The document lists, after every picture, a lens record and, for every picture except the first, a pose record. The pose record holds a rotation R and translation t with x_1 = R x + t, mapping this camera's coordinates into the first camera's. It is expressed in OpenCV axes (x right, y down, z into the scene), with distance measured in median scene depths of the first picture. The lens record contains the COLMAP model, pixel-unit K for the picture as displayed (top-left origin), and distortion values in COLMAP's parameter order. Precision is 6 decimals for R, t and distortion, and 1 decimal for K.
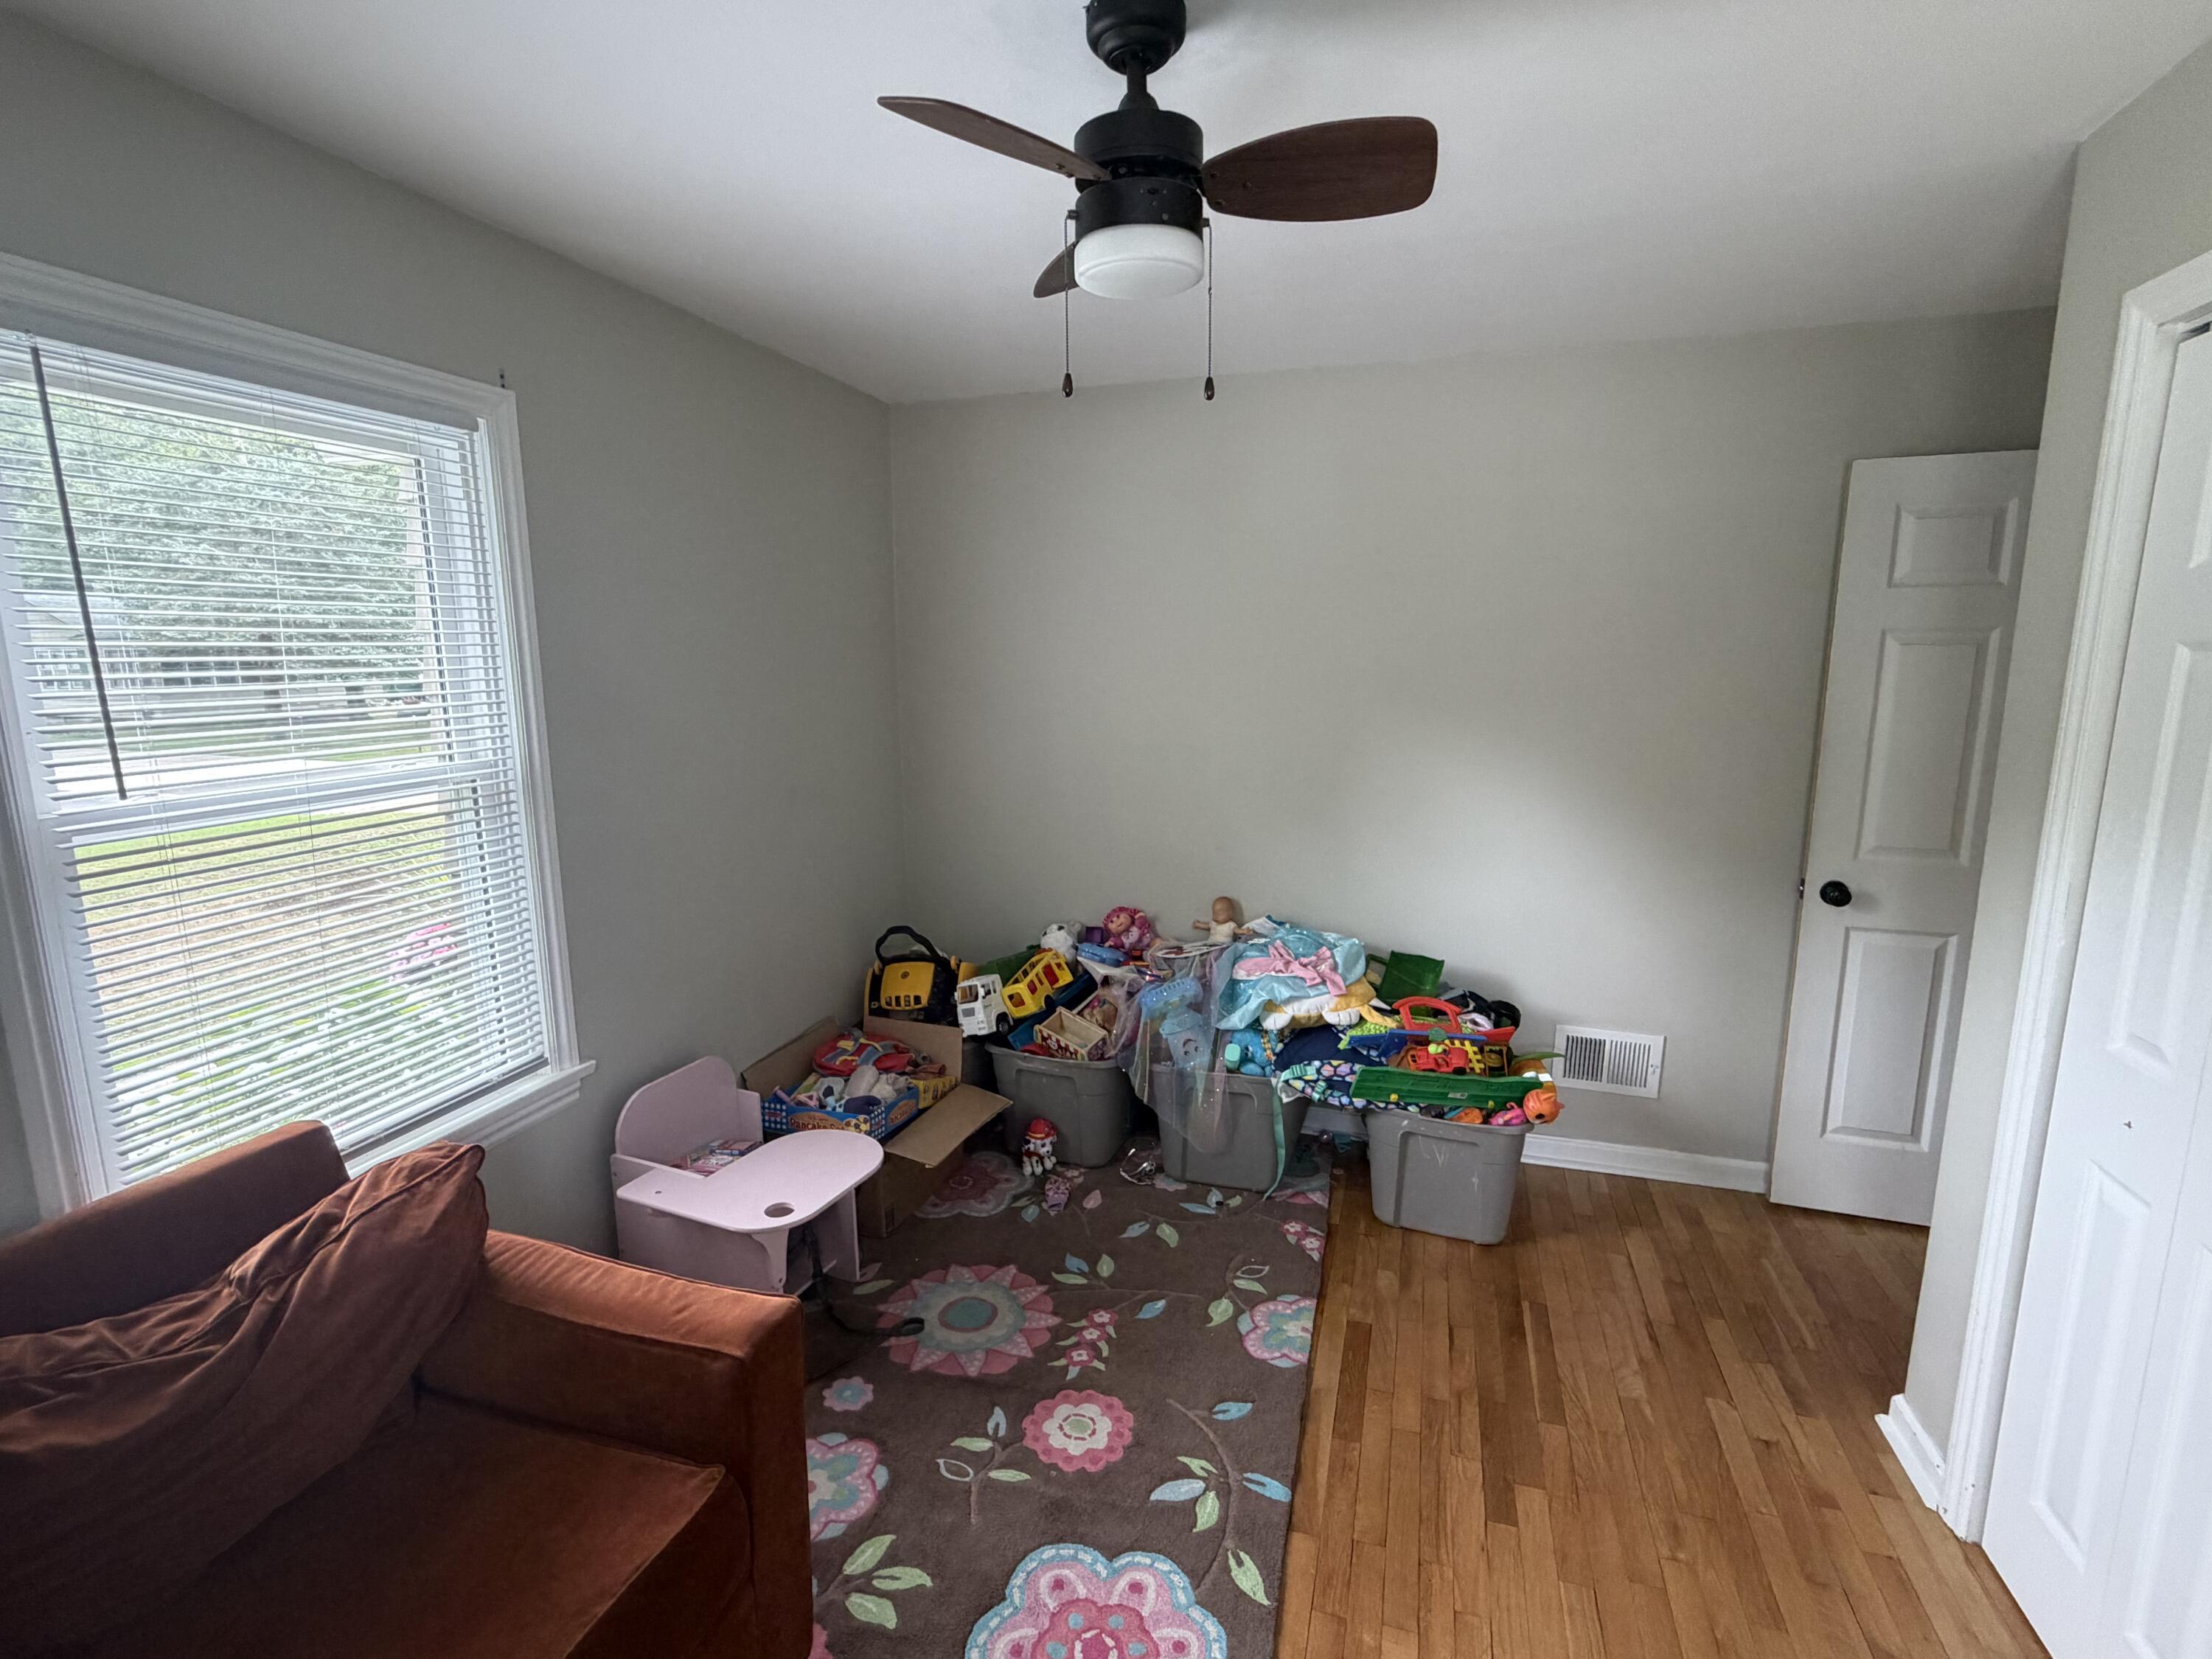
lens RADIAL K [[1048.3, 0, 1106.2], [0, 1048.3, 831.8], [0, 0, 1]] dist [0.003334, 0.000349]
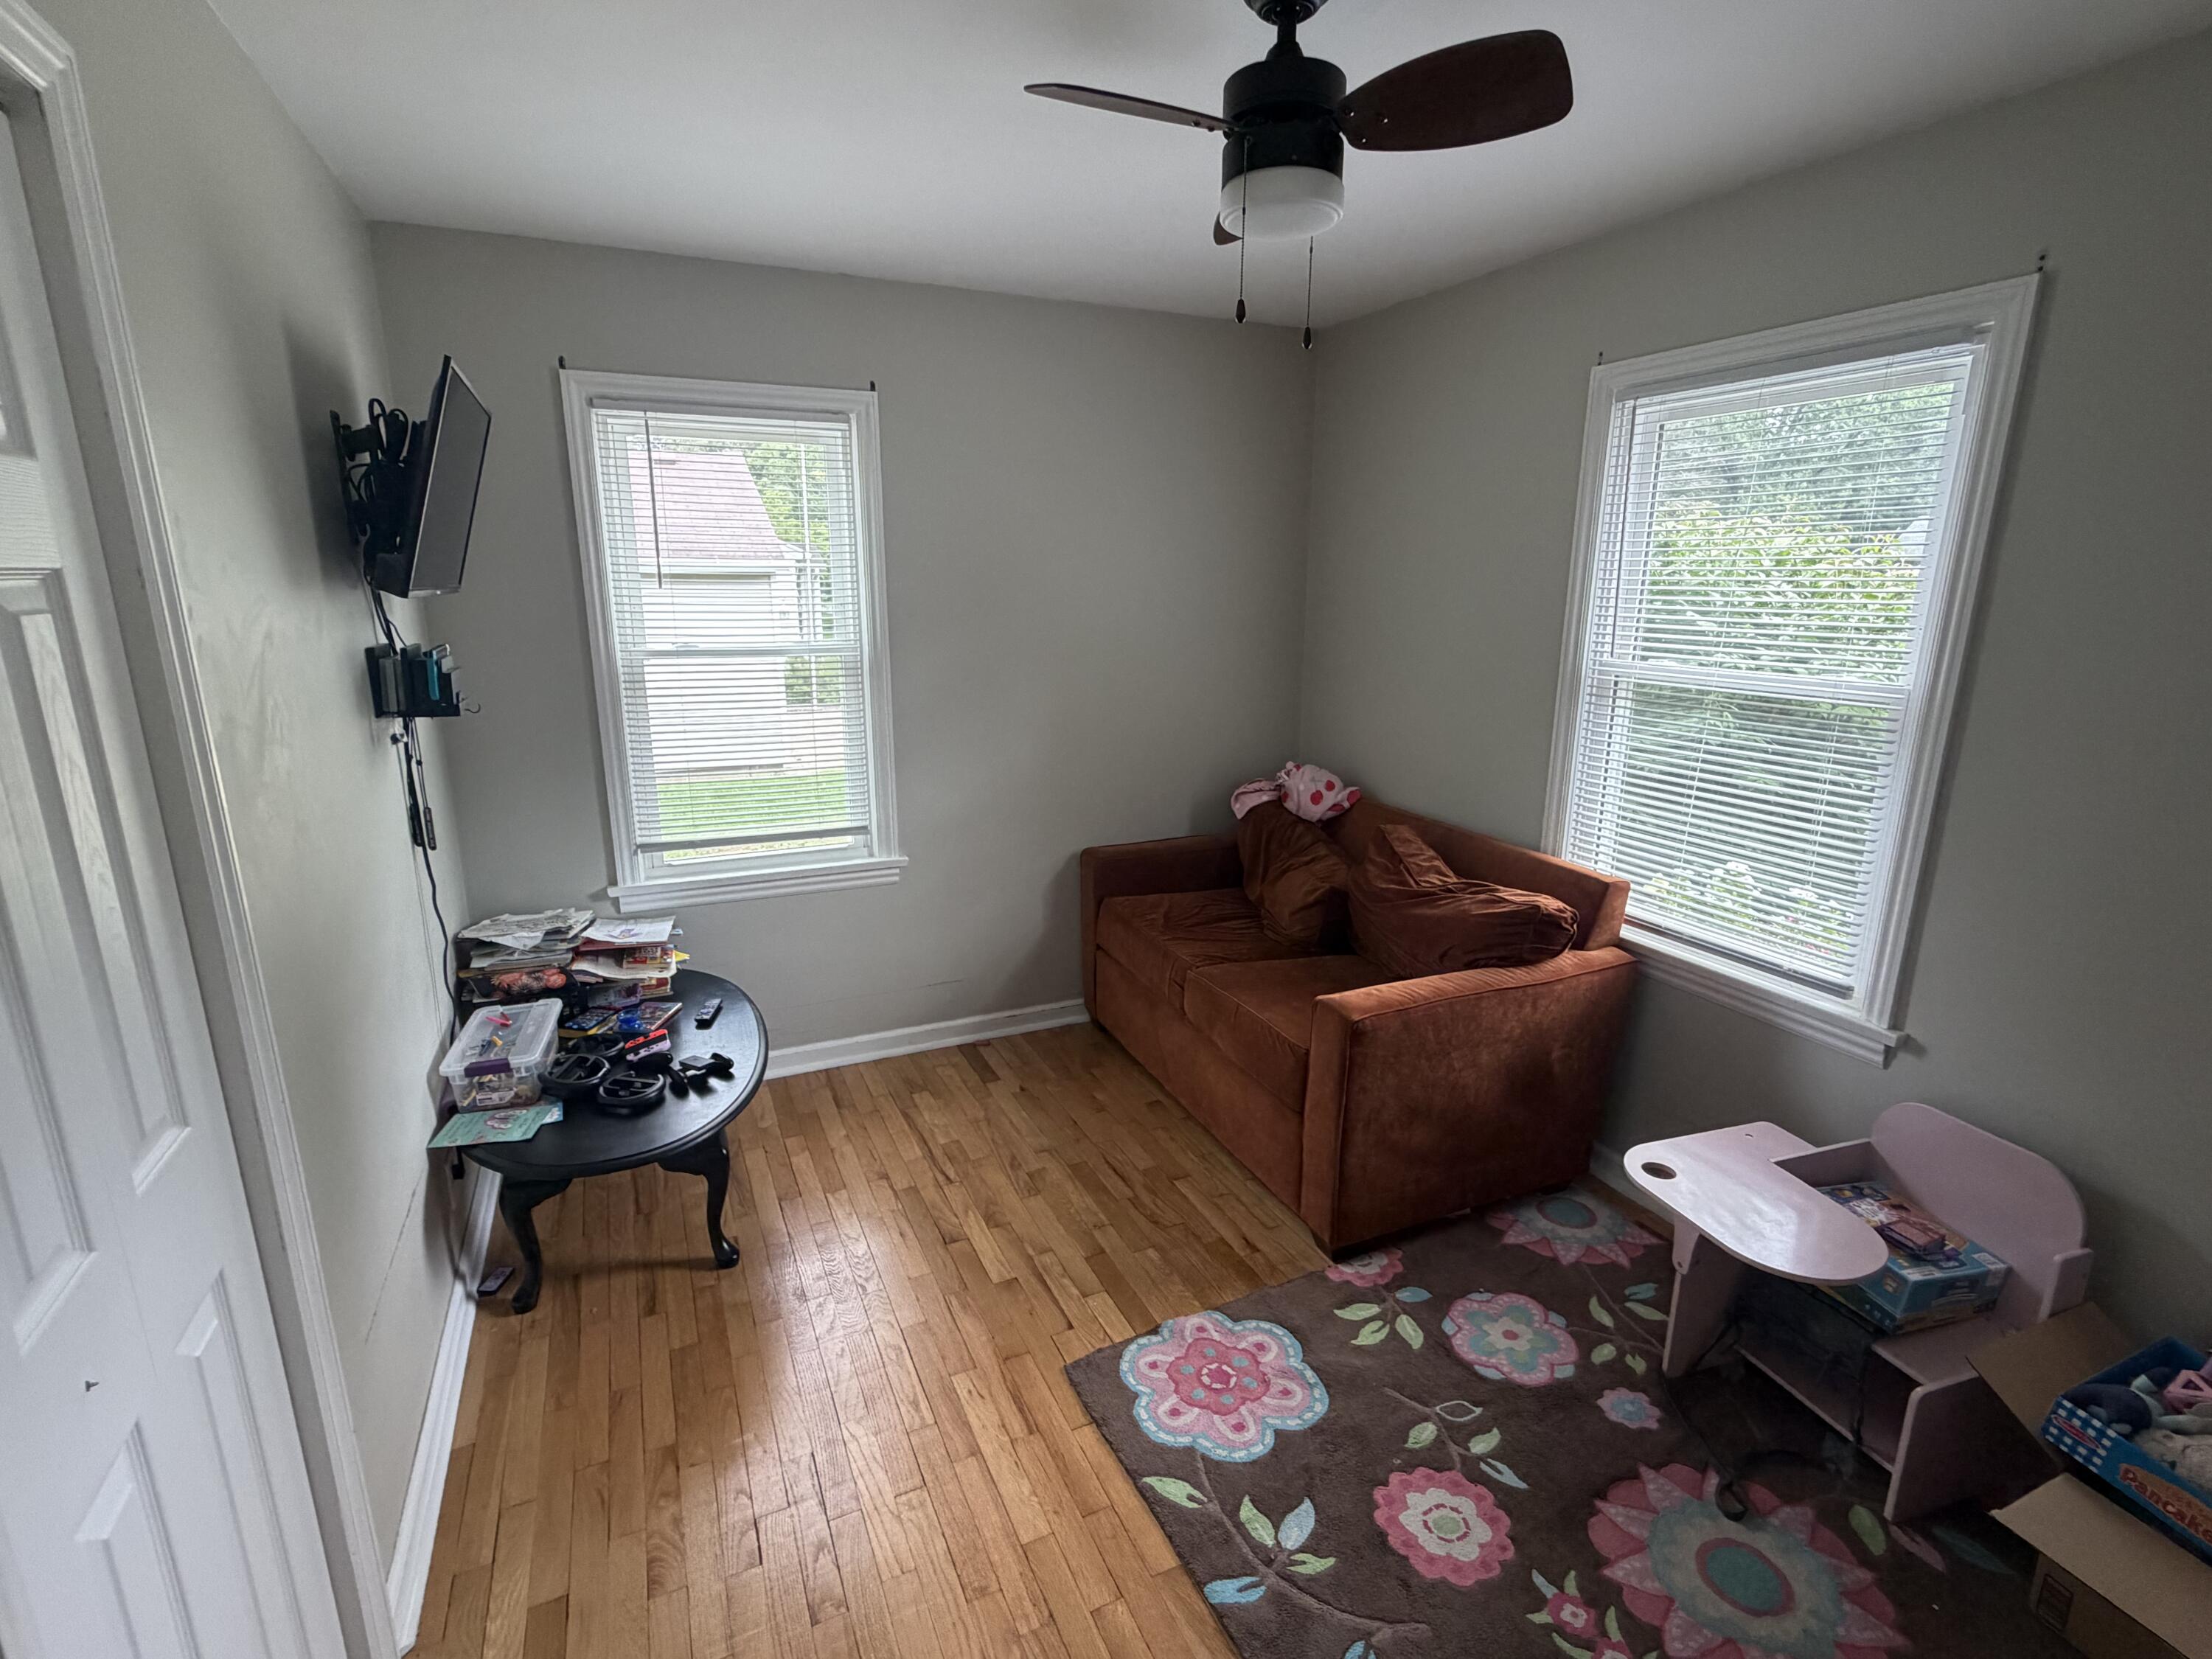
lens RADIAL K [[1048.3, 0, 1106.8], [0, 1048.3, 832.2], [0, 0, 1]] dist [0.003334, 0.000349]
pose [[-0.745920, 0.164909, -0.645297, 0.716976], [-0.110221, 0.924940, 0.363781, -0.246355], [0.656852, 0.342477, -0.671755, 1.374752]]
